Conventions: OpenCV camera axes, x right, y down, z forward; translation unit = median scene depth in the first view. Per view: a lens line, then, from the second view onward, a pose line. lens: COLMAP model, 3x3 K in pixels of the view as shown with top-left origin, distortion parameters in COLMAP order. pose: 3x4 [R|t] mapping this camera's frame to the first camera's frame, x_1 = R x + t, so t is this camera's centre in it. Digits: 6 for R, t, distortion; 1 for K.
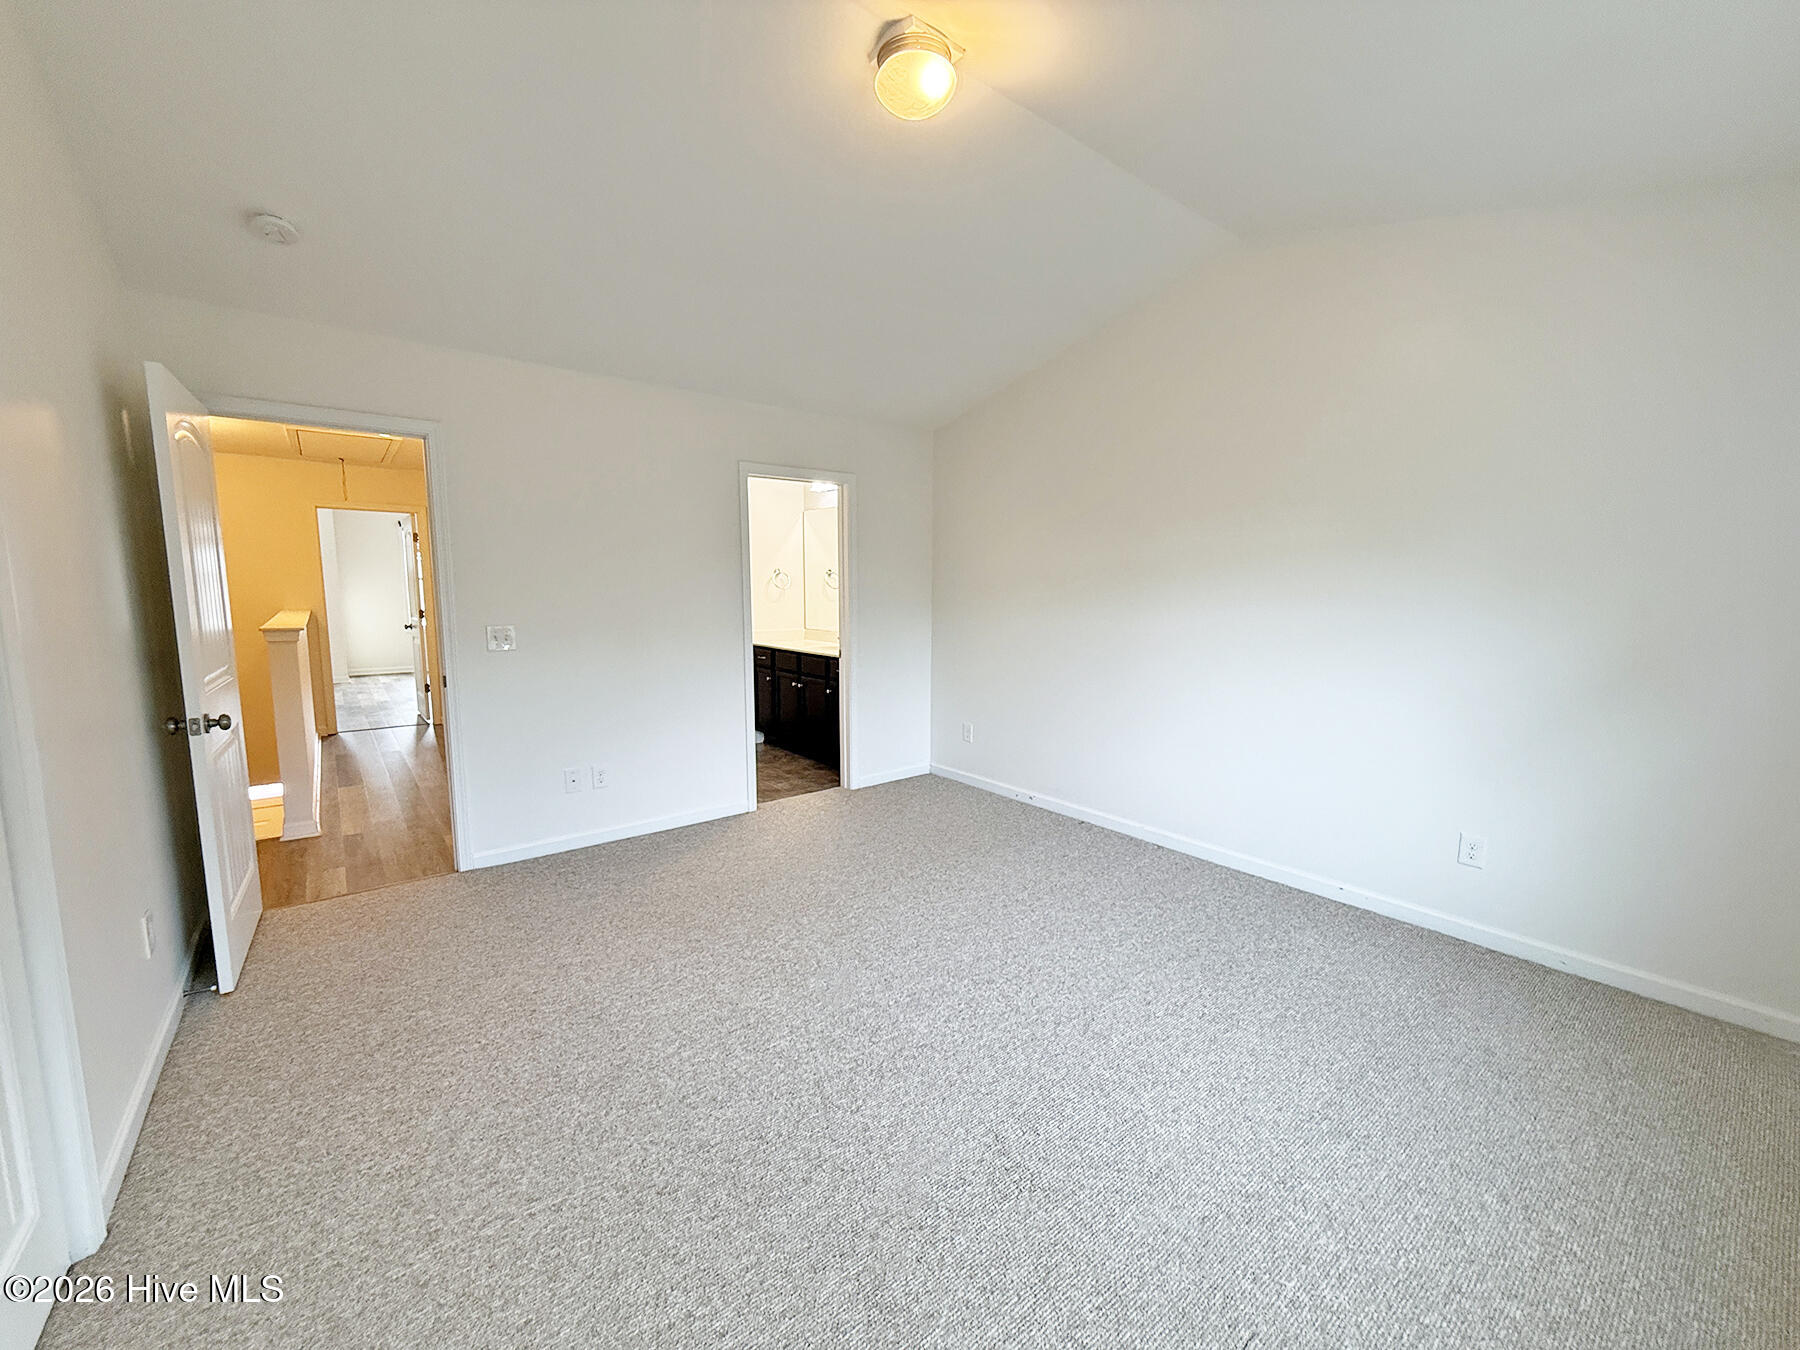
lens RADIAL K [[718.3, 0, 900.0], [0, 718.3, 675.0], [0, 0, 1]] dist [0.002968, 0.000027]
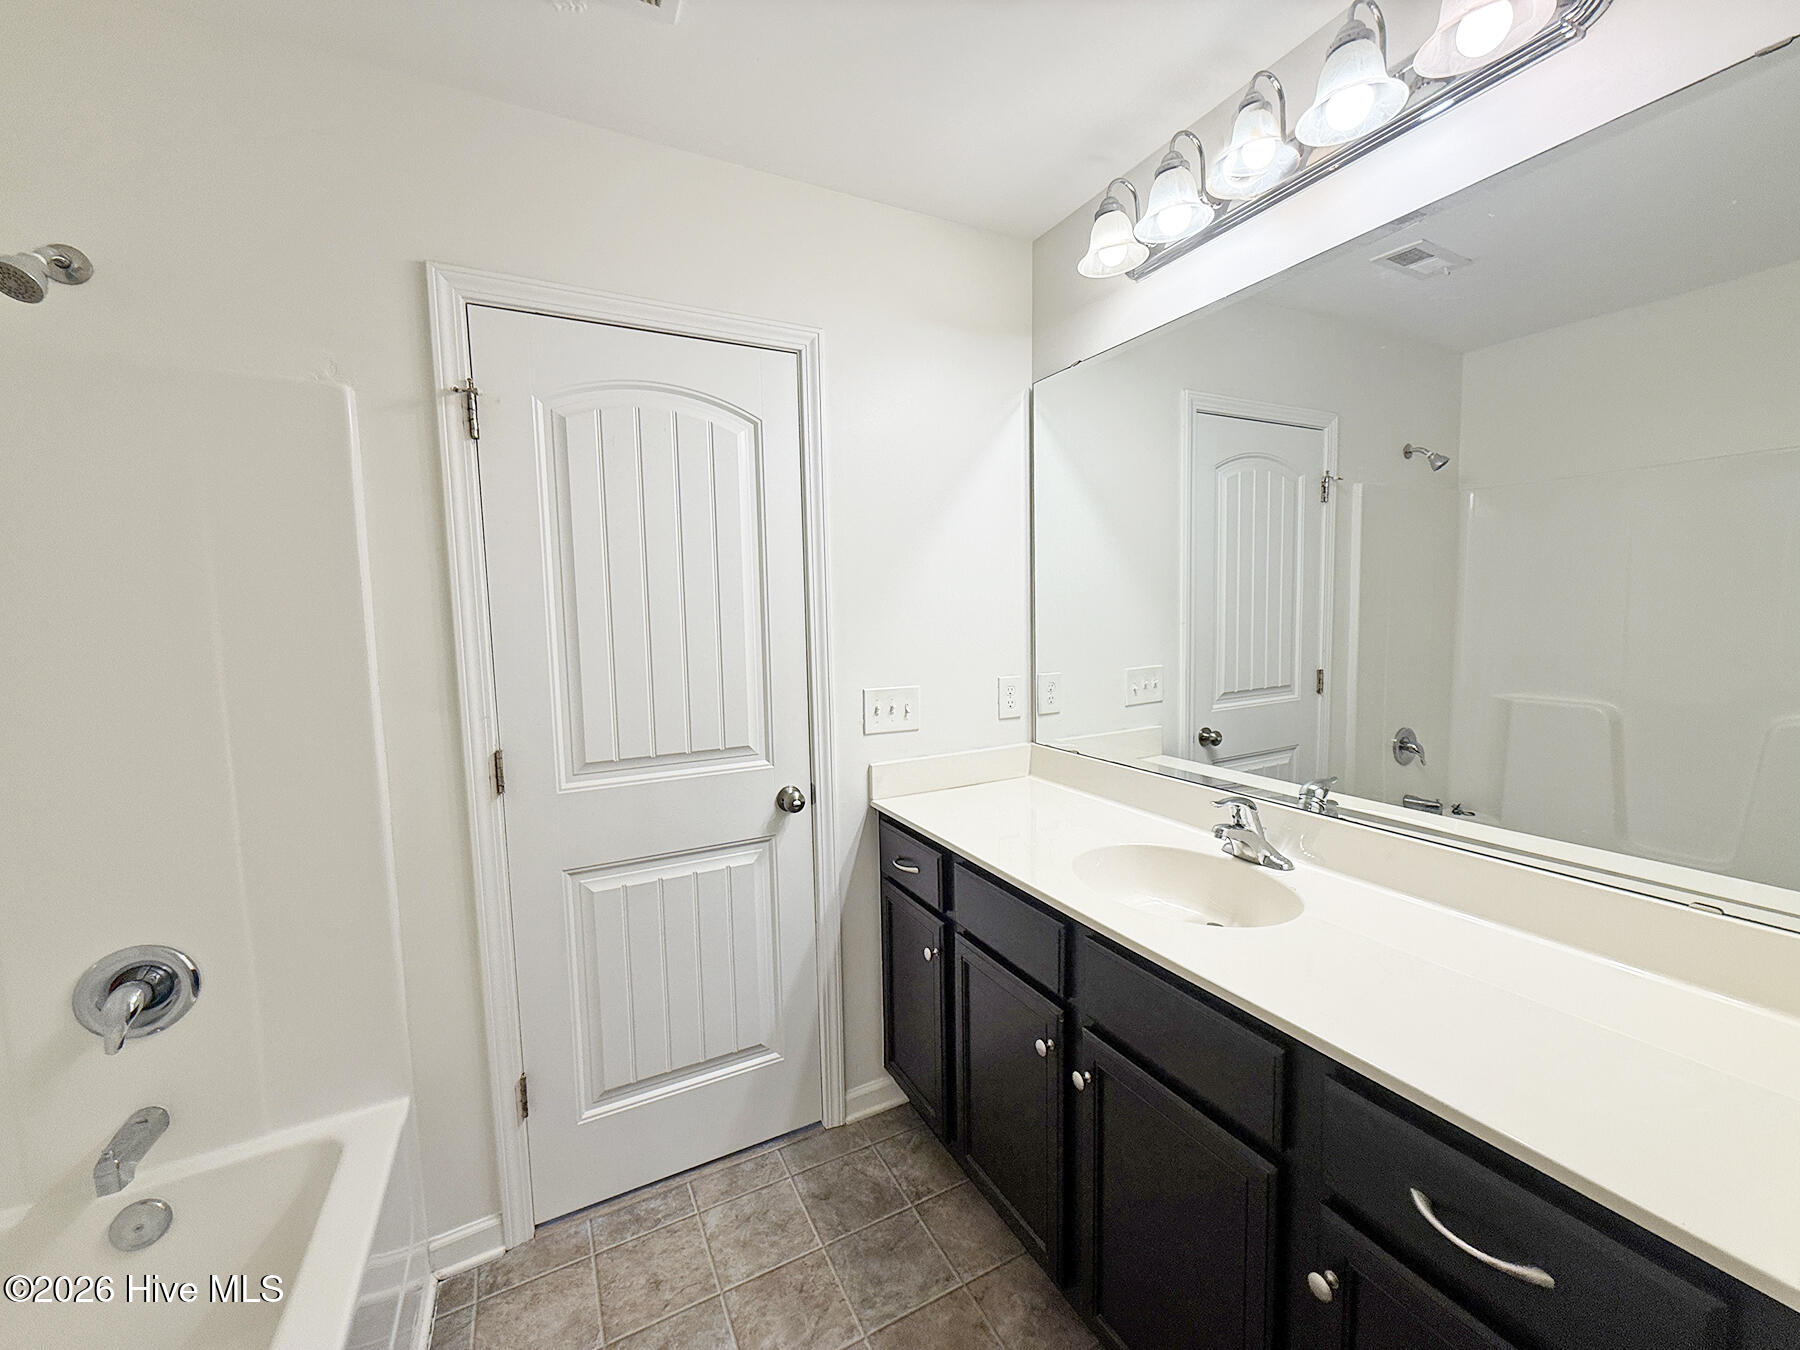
lens RADIAL K [[716.3, 0, 900.0], [0, 716.3, 675.0], [0, 0, 1]] dist [-0.002188, -0.000229]
pose [[0.982332, -0.005667, -0.187062, -0.133287], [-0.000050, 0.999533, -0.030547, -0.091805], [0.187148, 0.030017, 0.981873, 0.683955]]
